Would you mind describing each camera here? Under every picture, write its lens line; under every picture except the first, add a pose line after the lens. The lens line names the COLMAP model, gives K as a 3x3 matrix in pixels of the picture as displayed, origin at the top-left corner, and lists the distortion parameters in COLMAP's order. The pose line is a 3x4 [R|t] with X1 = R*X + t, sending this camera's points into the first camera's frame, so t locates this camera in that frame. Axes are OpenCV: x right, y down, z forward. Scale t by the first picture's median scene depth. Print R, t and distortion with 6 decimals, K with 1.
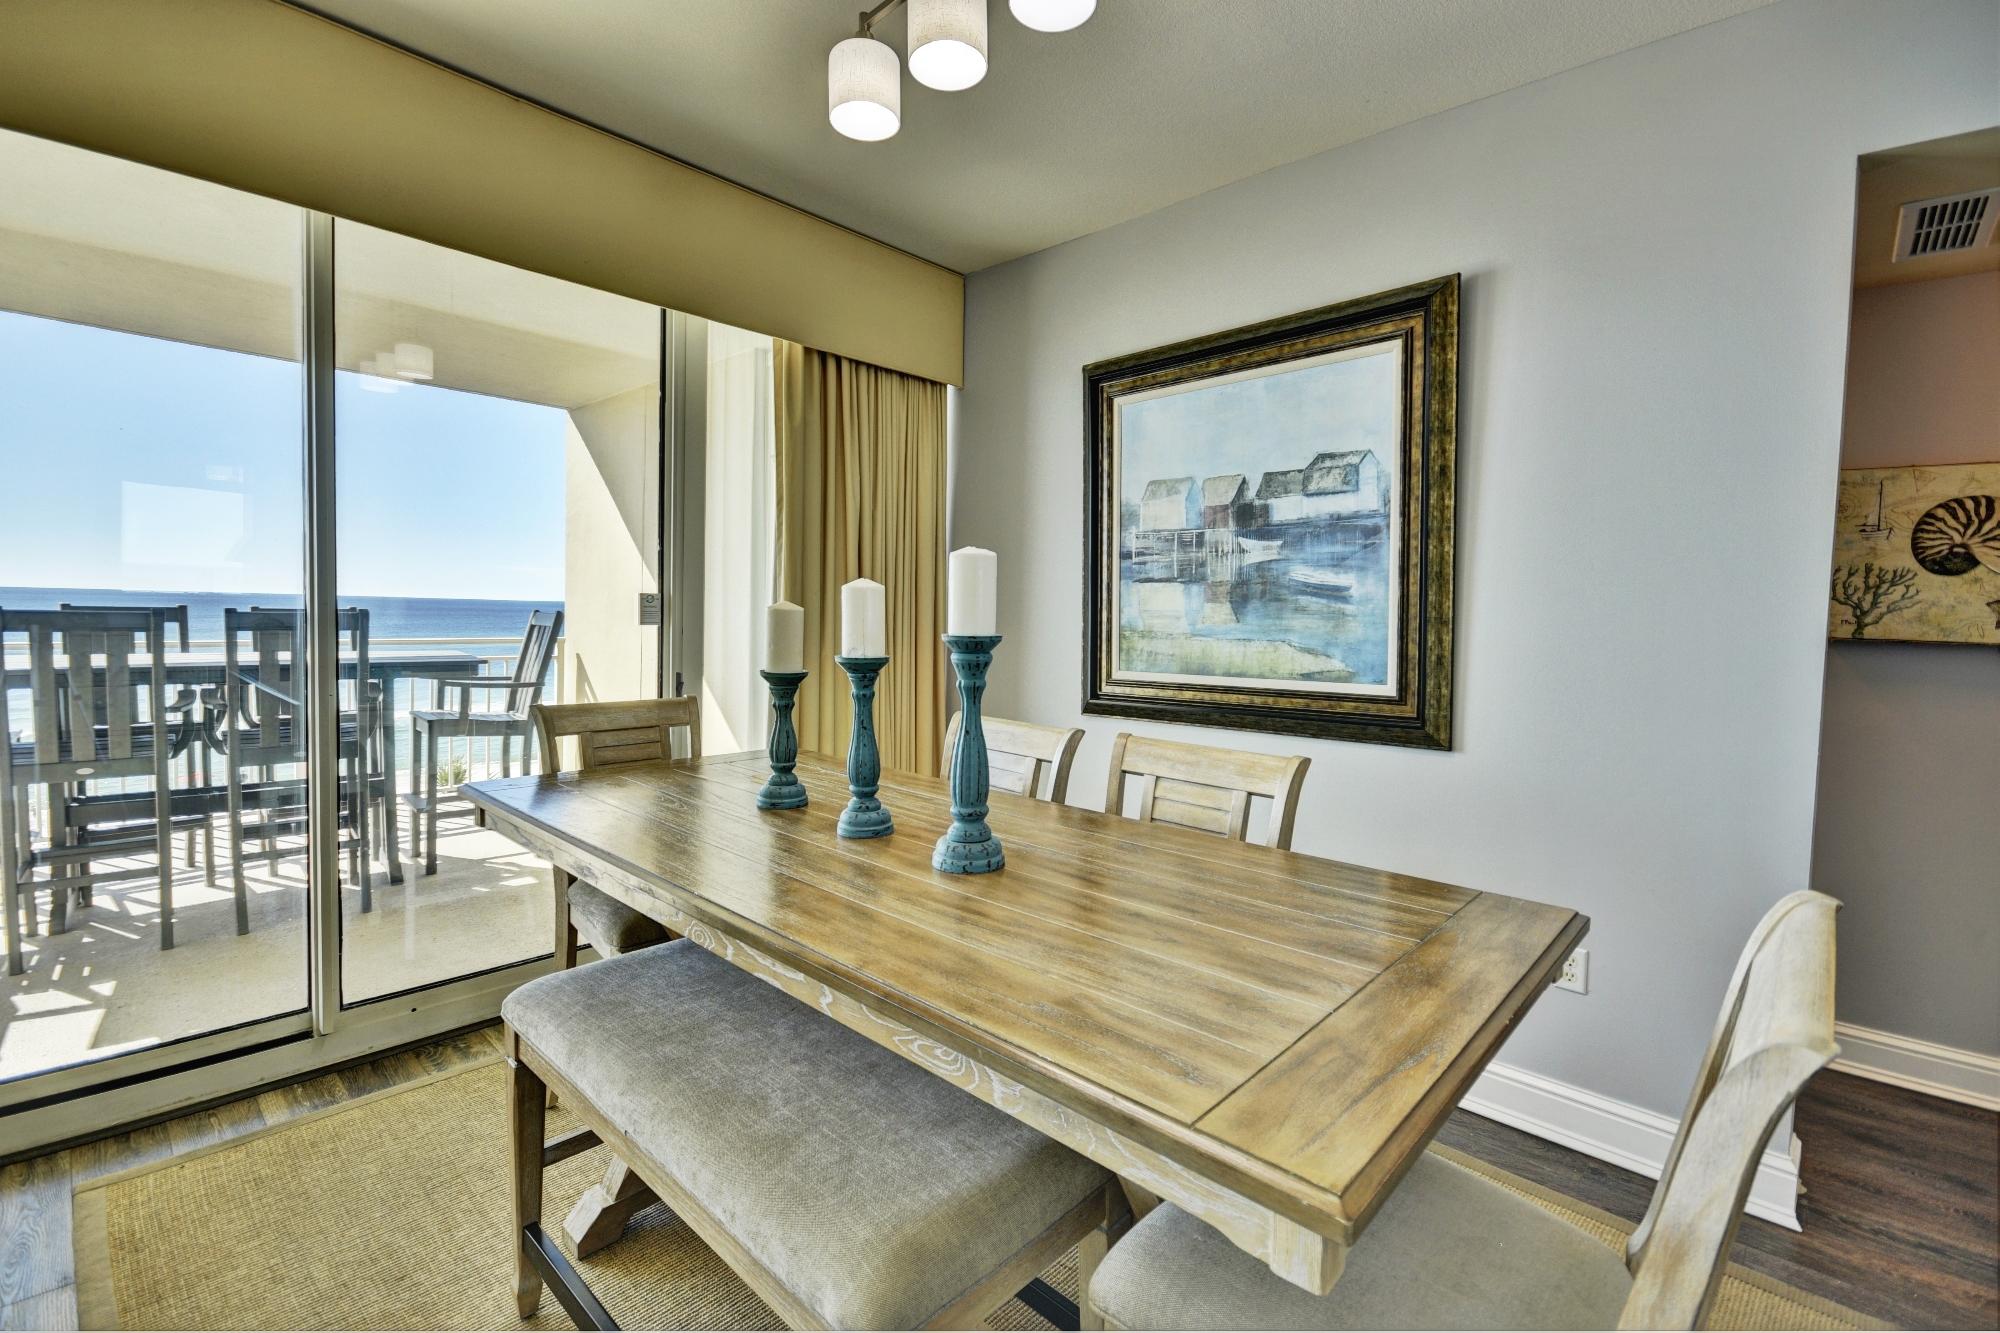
lens RADIAL K [[885.7, 0, 1014.1], [0, 885.7, 645.4], [0, 0, 1]] dist [0.006800, -0.008163]
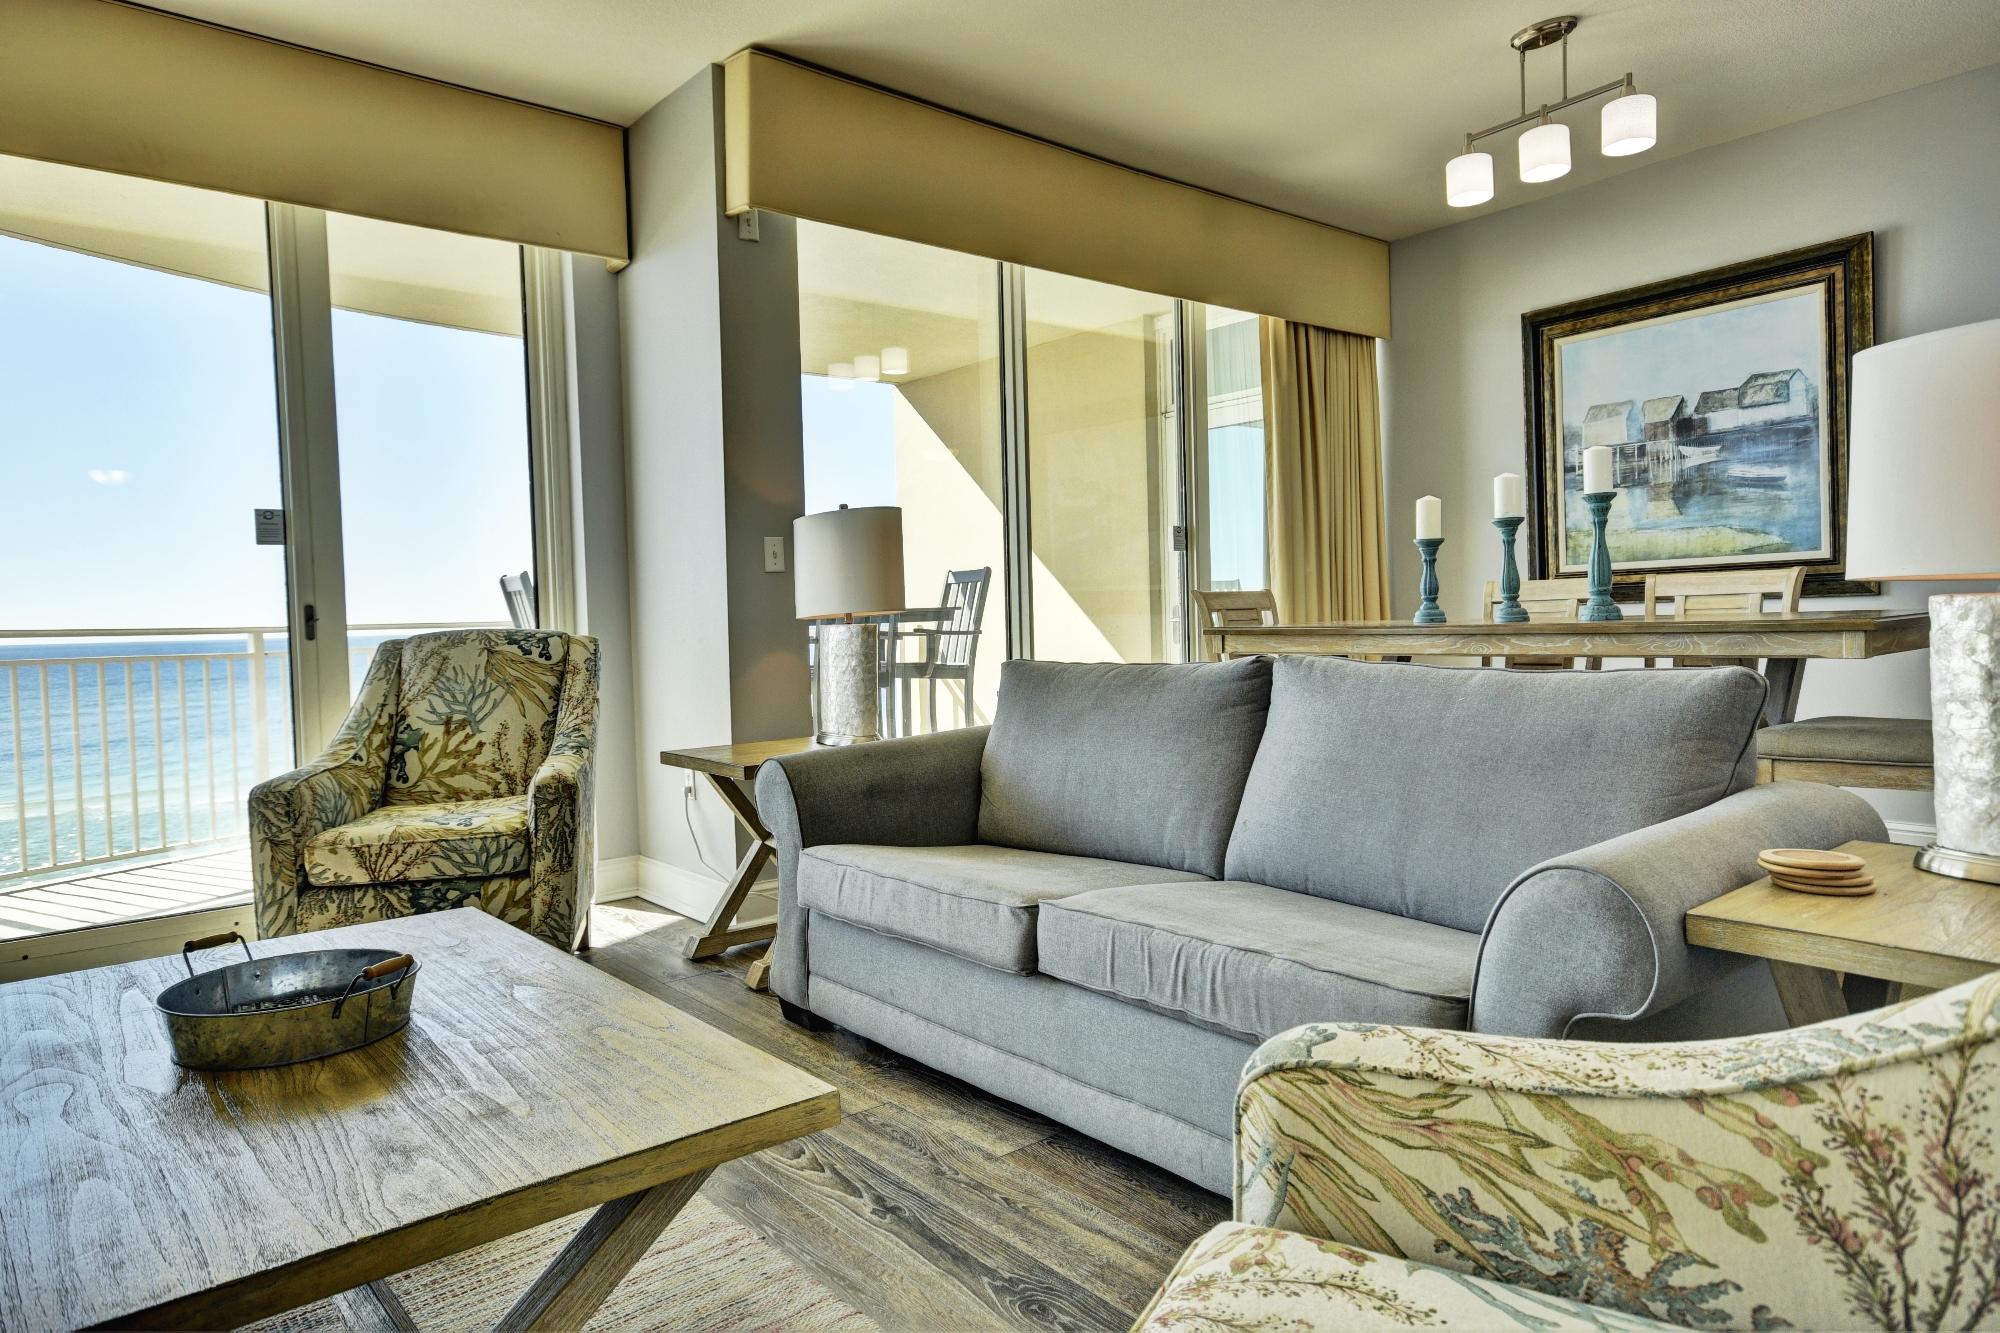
lens RADIAL K [[1217.9, 0, 1007.6], [0, 1217.9, 662.2], [0, 0, 1]] dist [0.005920, 0.018360]
pose [[0.989307, -0.046632, -0.138193, -0.463966], [0.046878, 0.998900, -0.001479, 0.141216], [0.138110, -0.005015, 0.990404, -0.844079]]
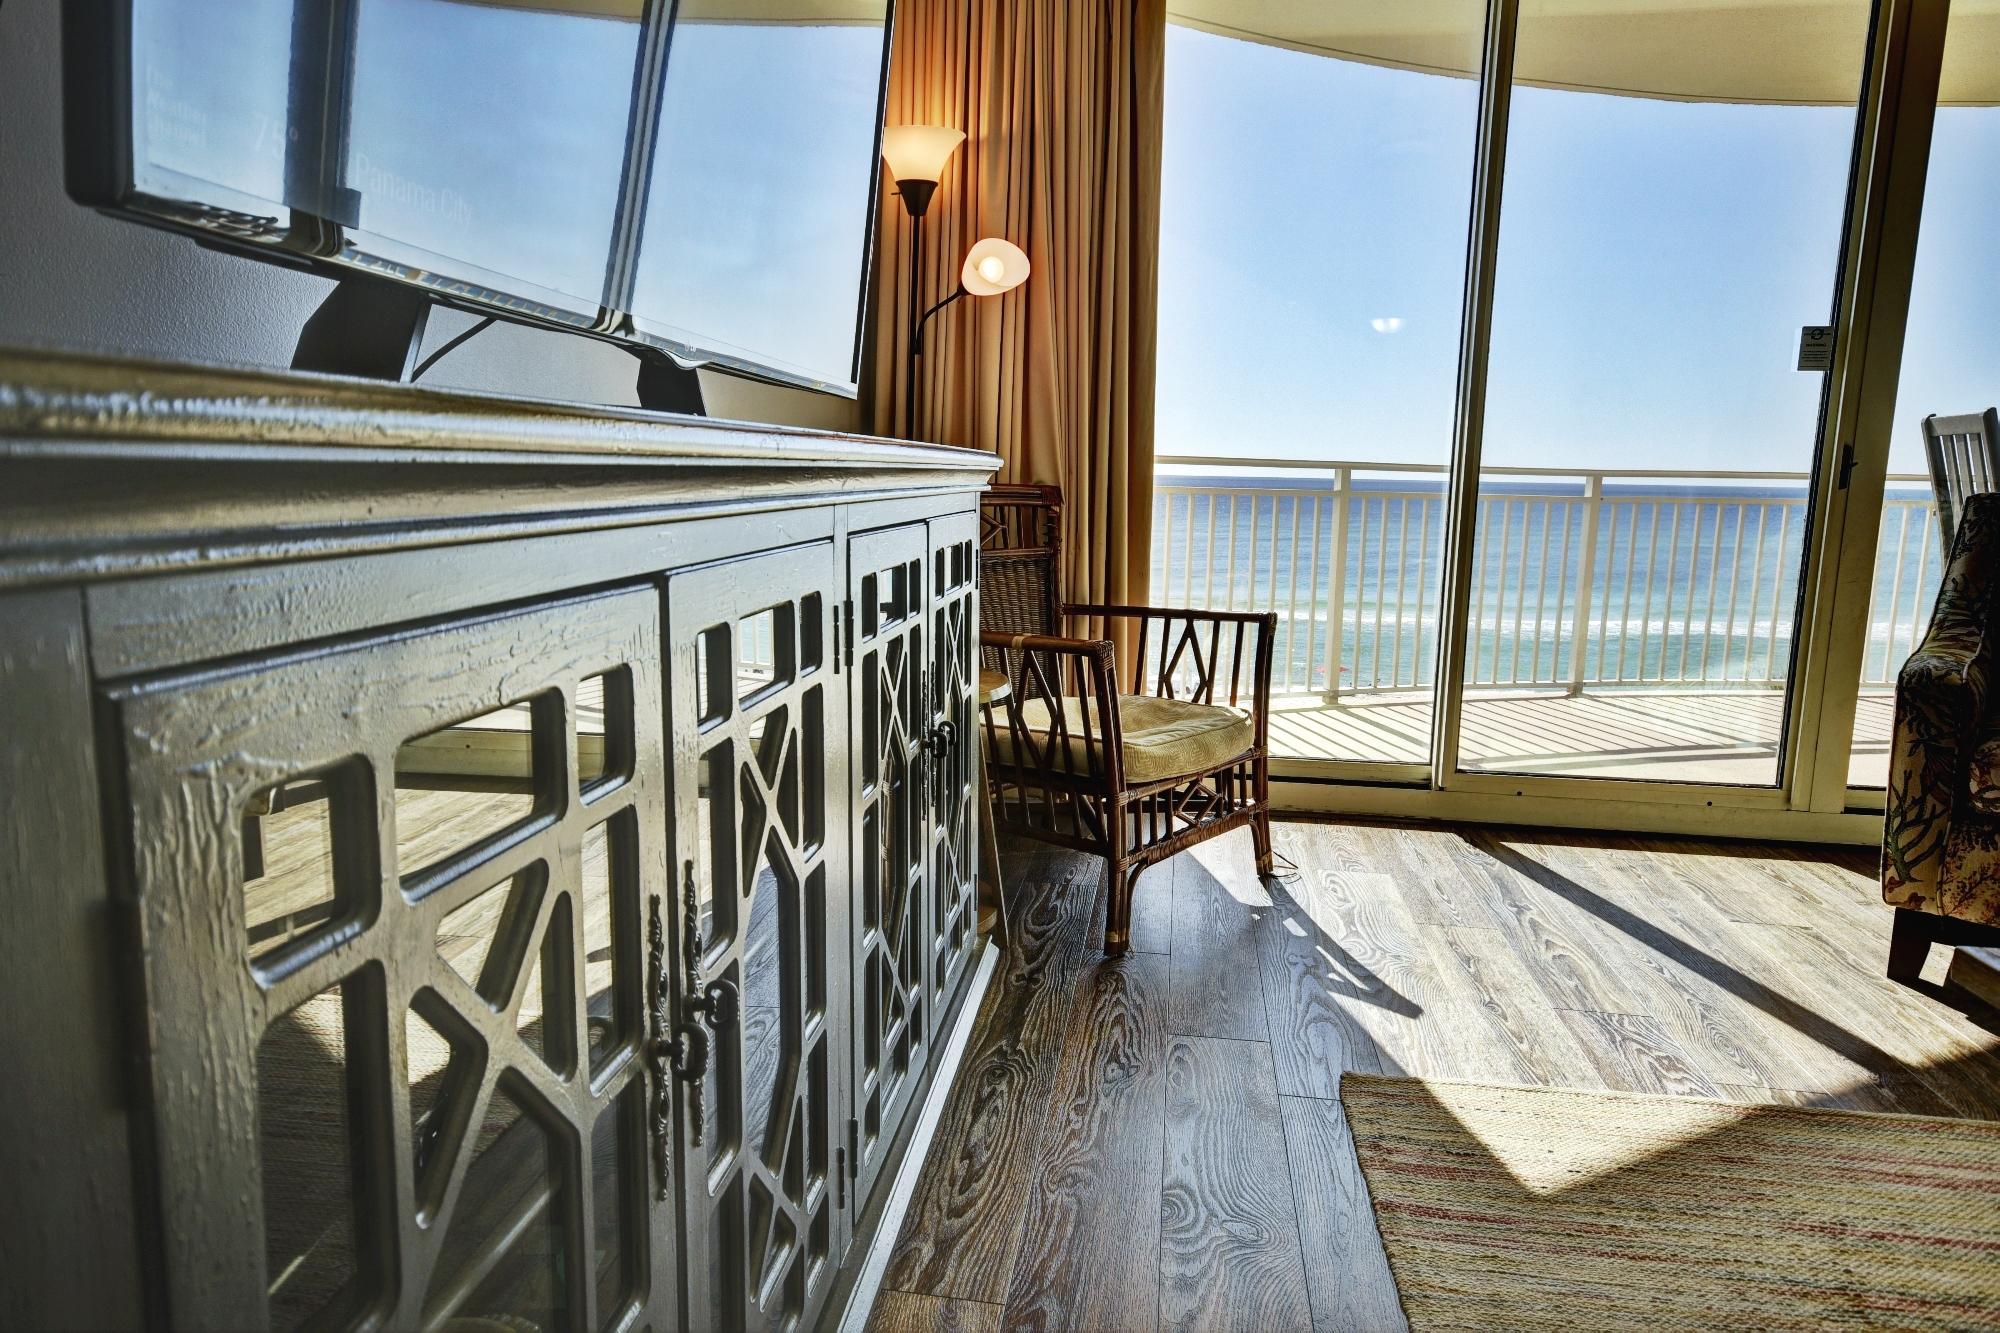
lens RADIAL K [[1217.9, 0, 1012.5], [0, 1217.9, 669.1], [0, 0, 1]] dist [0.005920, 0.018360]
pose [[0.572243, 0.119330, -0.811356, -0.931940], [-0.037108, 0.992111, 0.119743, 0.135246], [0.819244, -0.038415, 0.572157, -0.873097]]
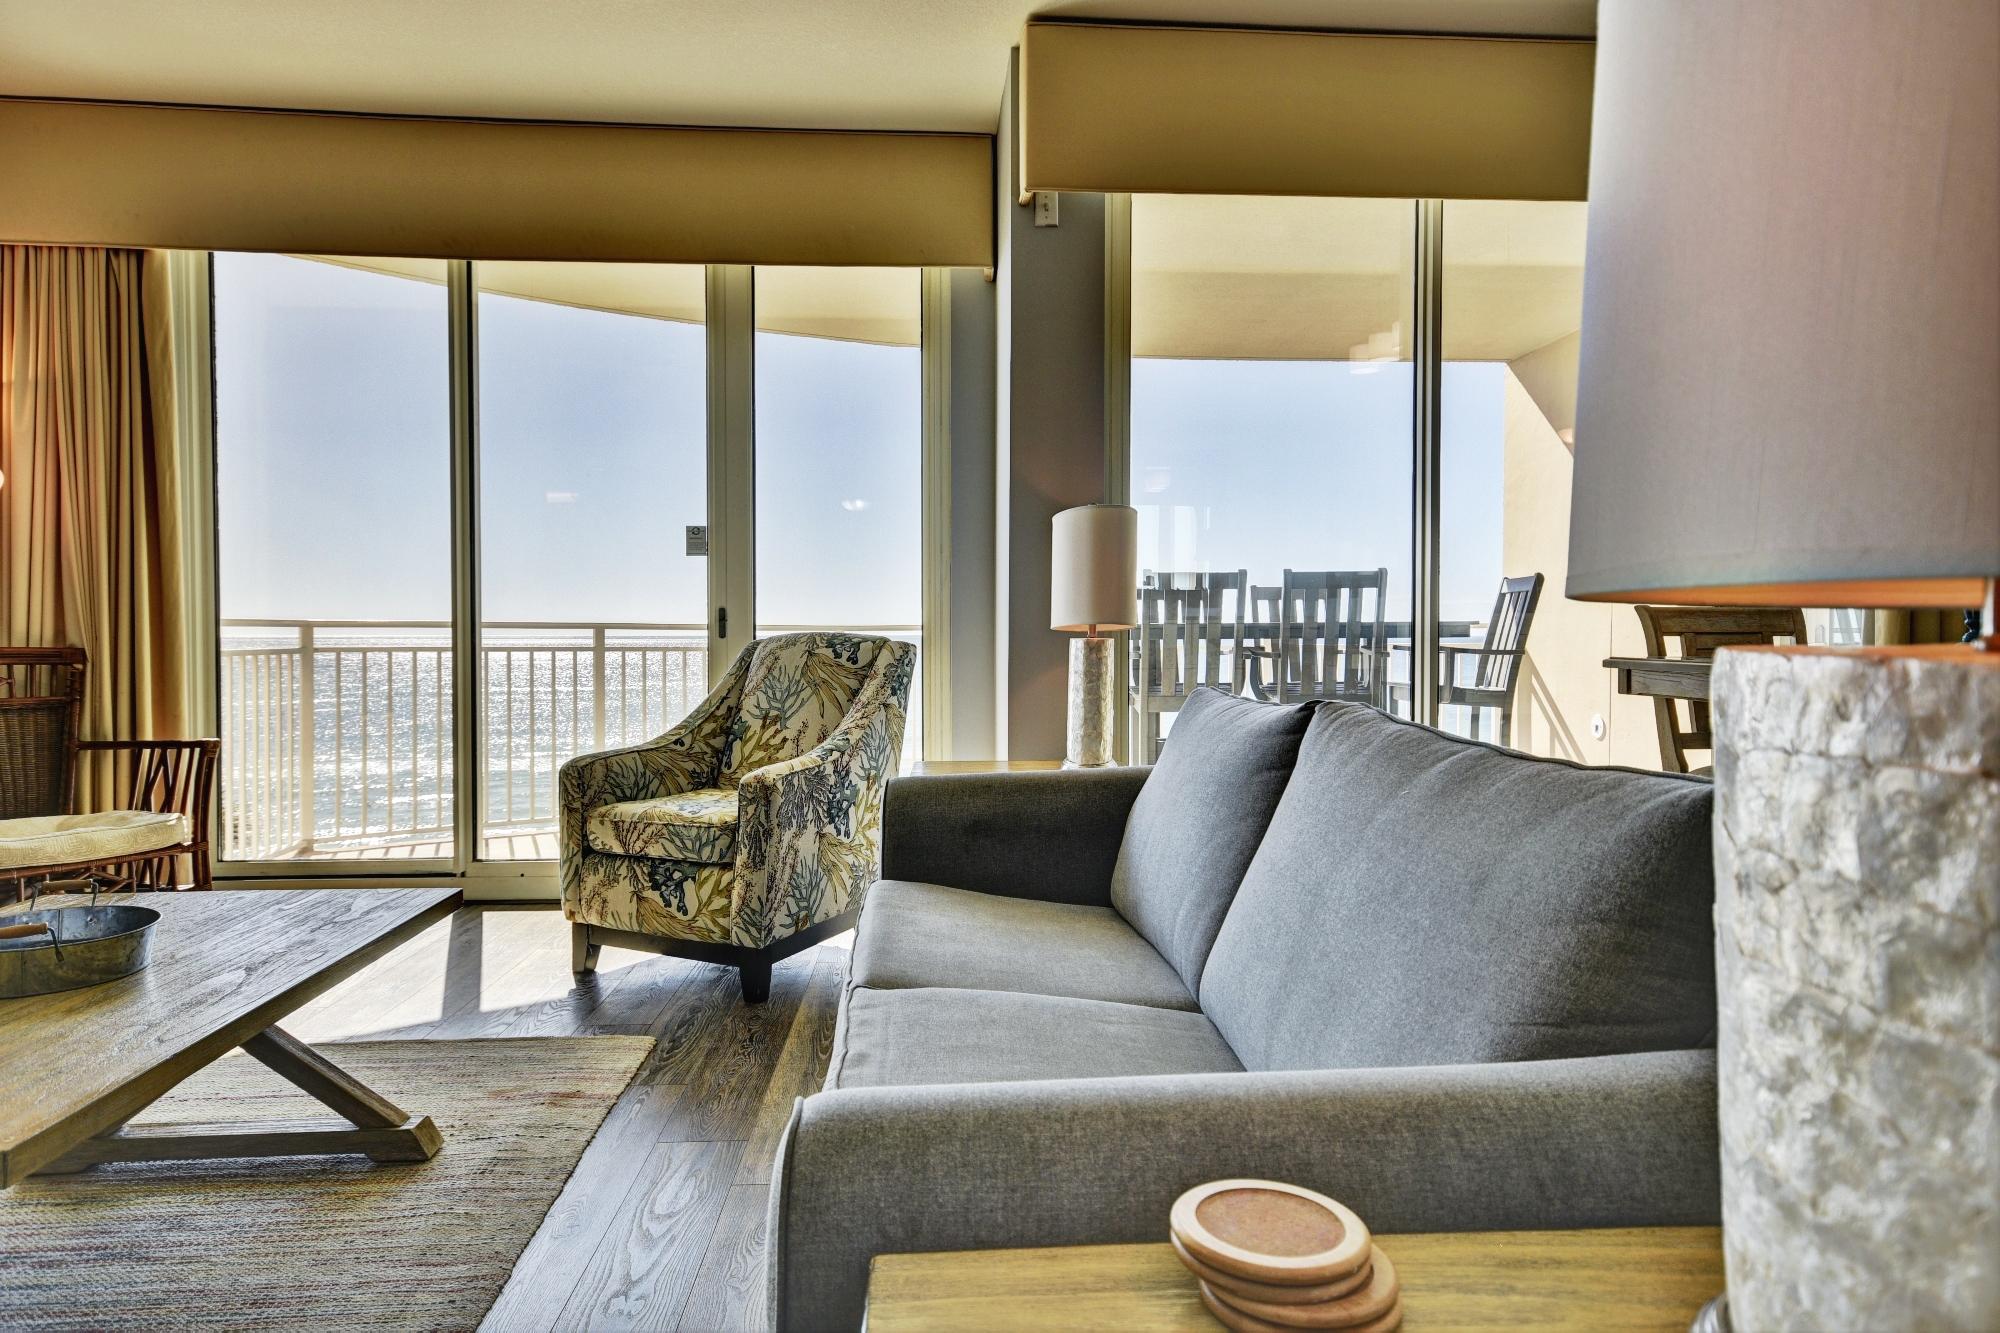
lens RADIAL K [[1217.9, 0, 1006.1], [0, 1217.9, 654.8], [0, 0, 1]] dist [0.005920, 0.018360]
pose [[0.720277, -0.012366, -0.693576, -0.059484], [-0.008169, 0.999621, -0.026306, 0.137820], [0.693638, 0.024614, 0.719903, -0.469541]]
